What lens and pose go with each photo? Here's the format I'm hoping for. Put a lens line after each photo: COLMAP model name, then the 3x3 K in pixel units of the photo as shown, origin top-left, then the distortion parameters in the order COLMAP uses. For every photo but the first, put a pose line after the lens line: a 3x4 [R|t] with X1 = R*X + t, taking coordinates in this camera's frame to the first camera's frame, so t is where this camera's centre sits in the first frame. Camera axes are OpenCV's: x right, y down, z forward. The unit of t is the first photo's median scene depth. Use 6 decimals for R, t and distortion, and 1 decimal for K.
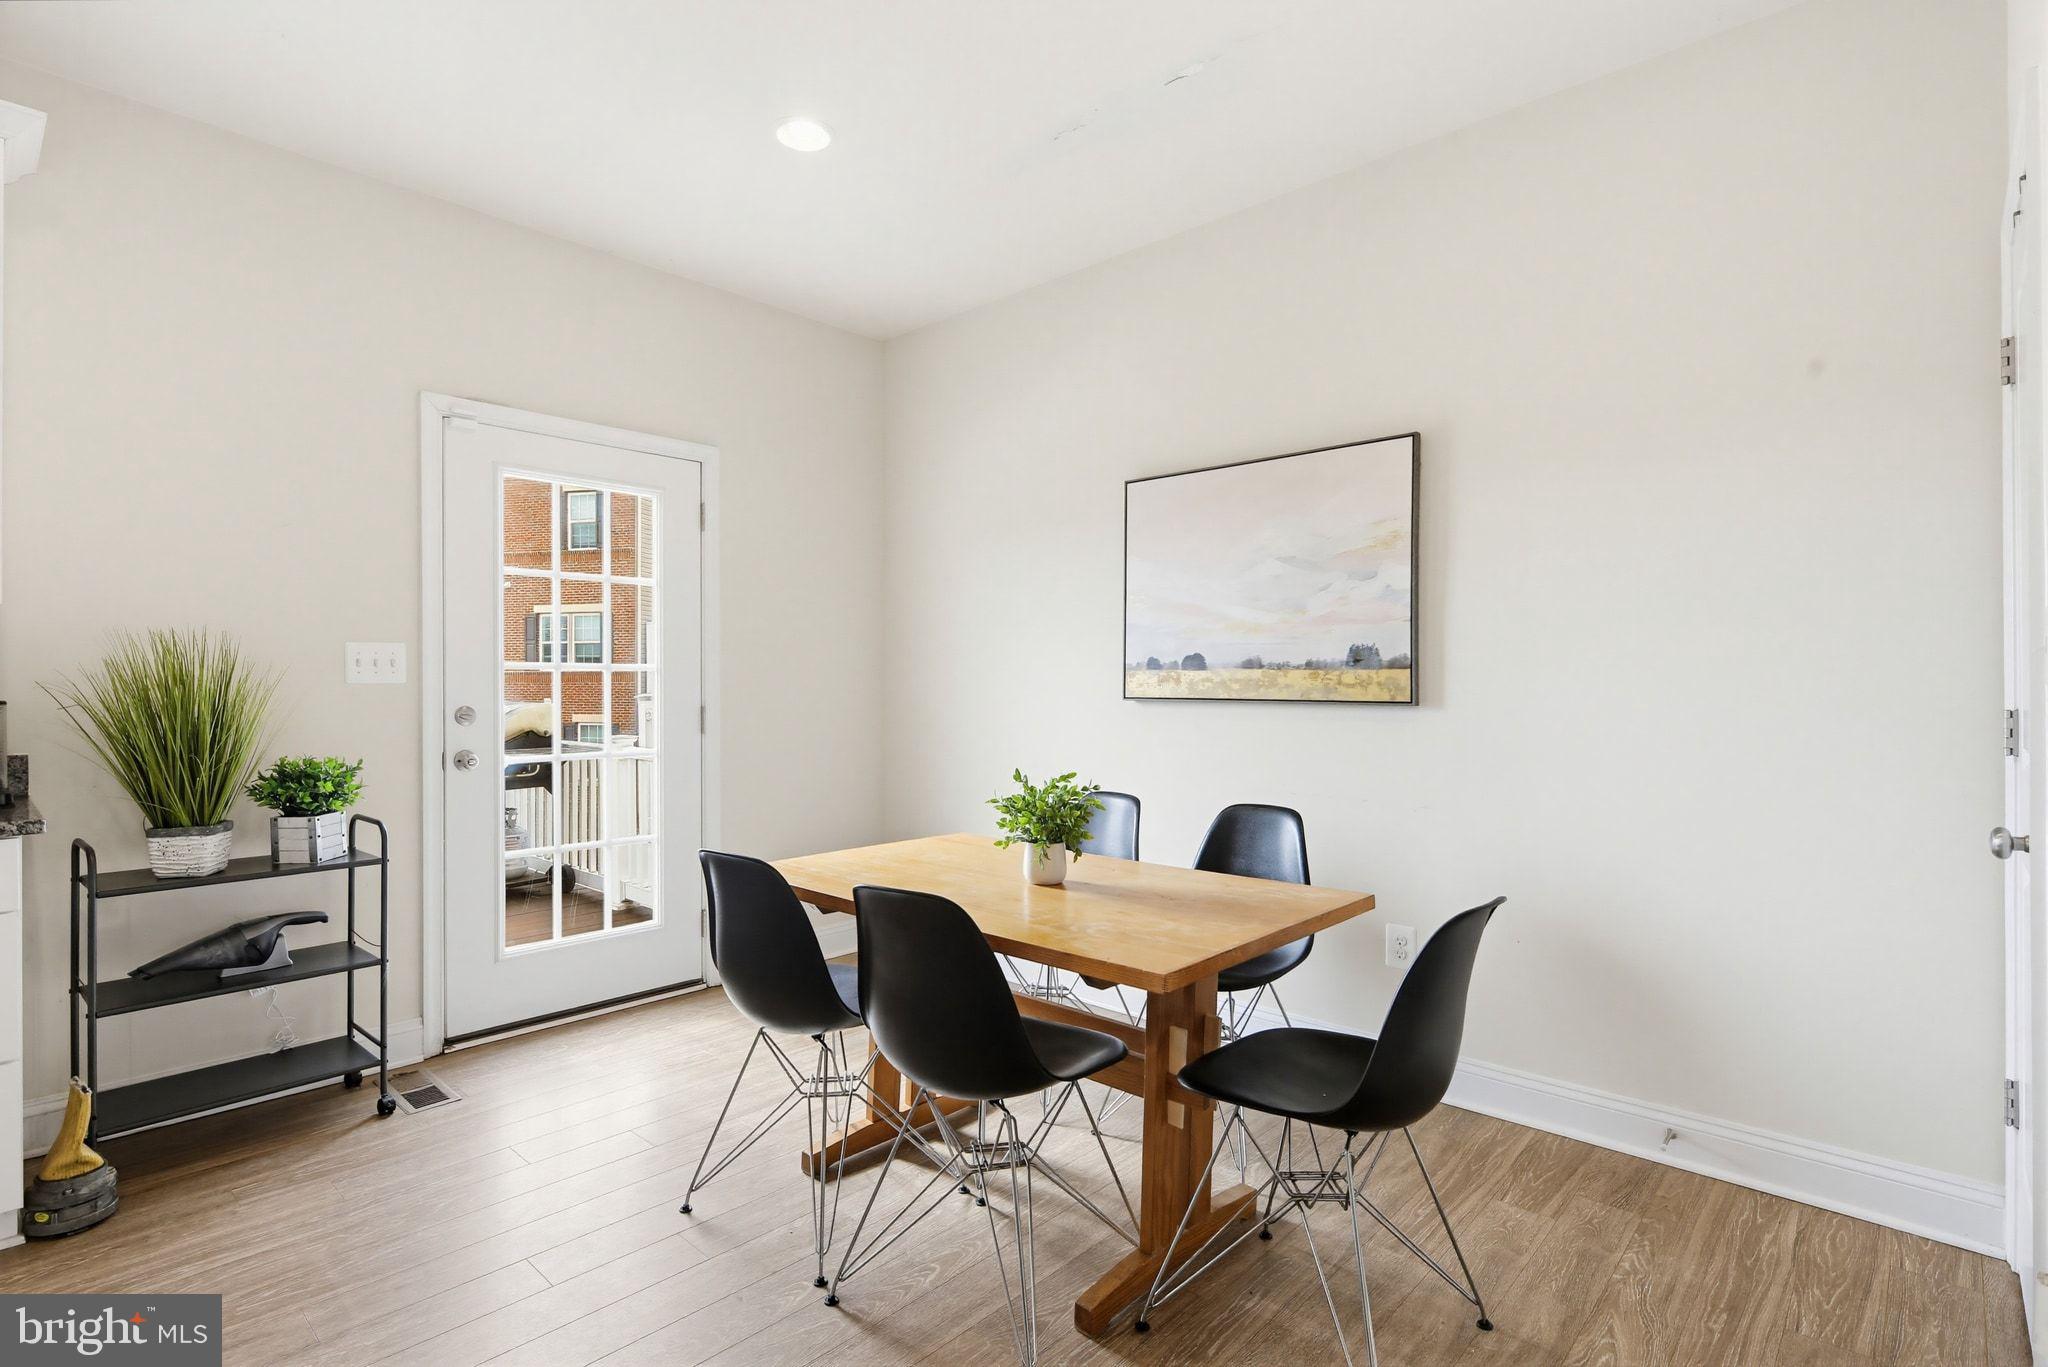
lens RADIAL K [[1003.8, 0, 1026.9], [0, 1003.8, 681.2], [0, 0, 1]] dist [-0.001555, -0.000660]
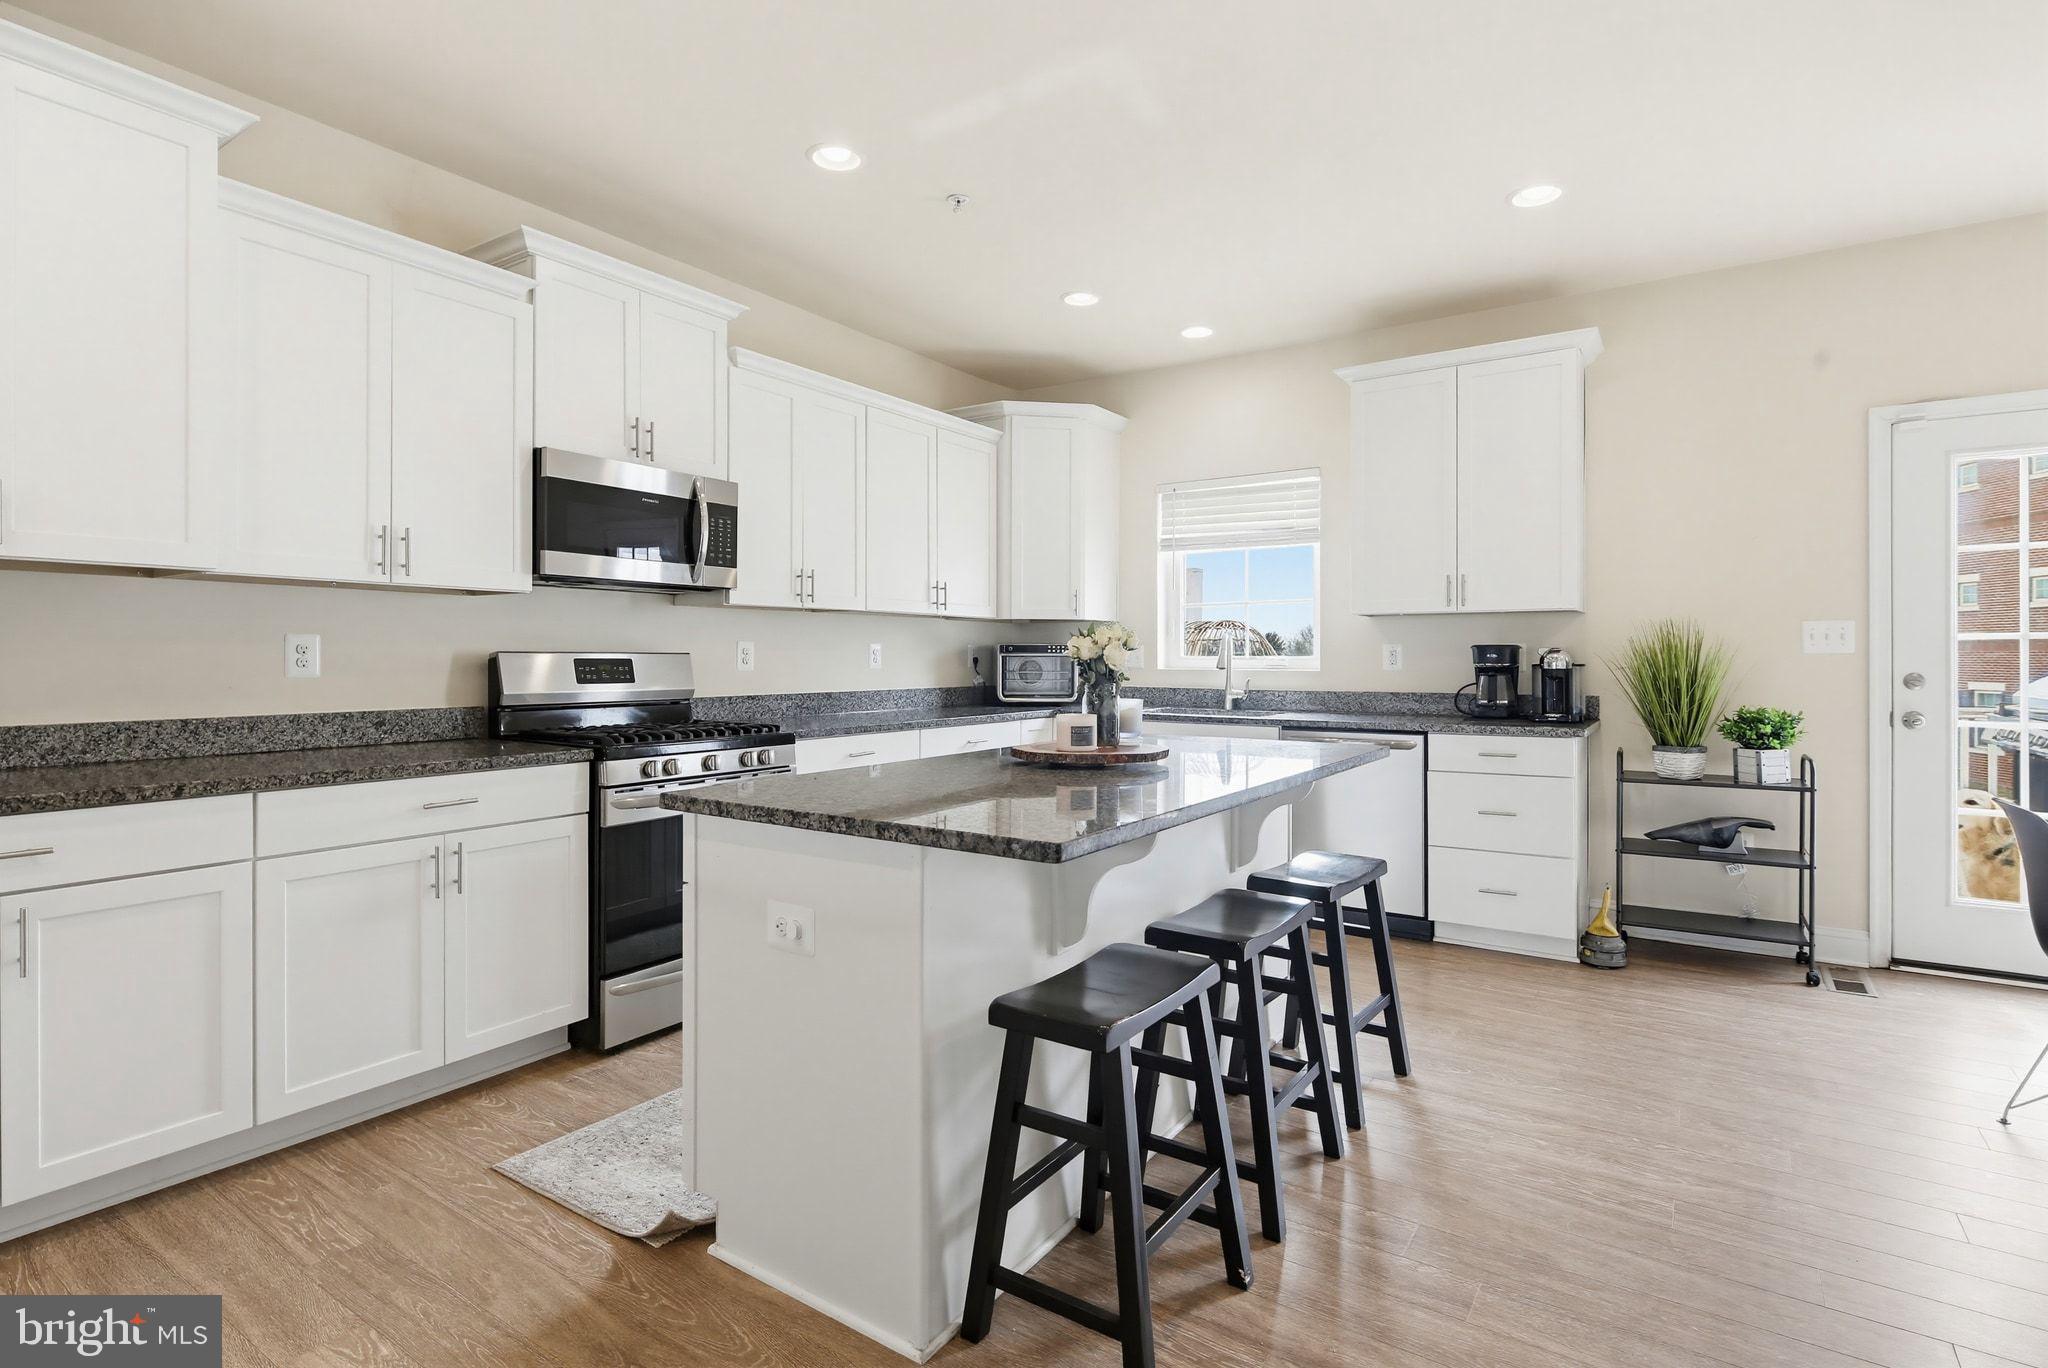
lens RADIAL K [[1003.8, 0, 1023.6], [0, 1003.8, 666.8], [0, 0, 1]] dist [-0.001555, -0.000660]
pose [[0.141015, 0.003960, -0.989999, 0.513128], [0.004009, 0.999982, 0.004570, 0.010461], [0.989999, -0.004613, 0.140997, -0.196518]]
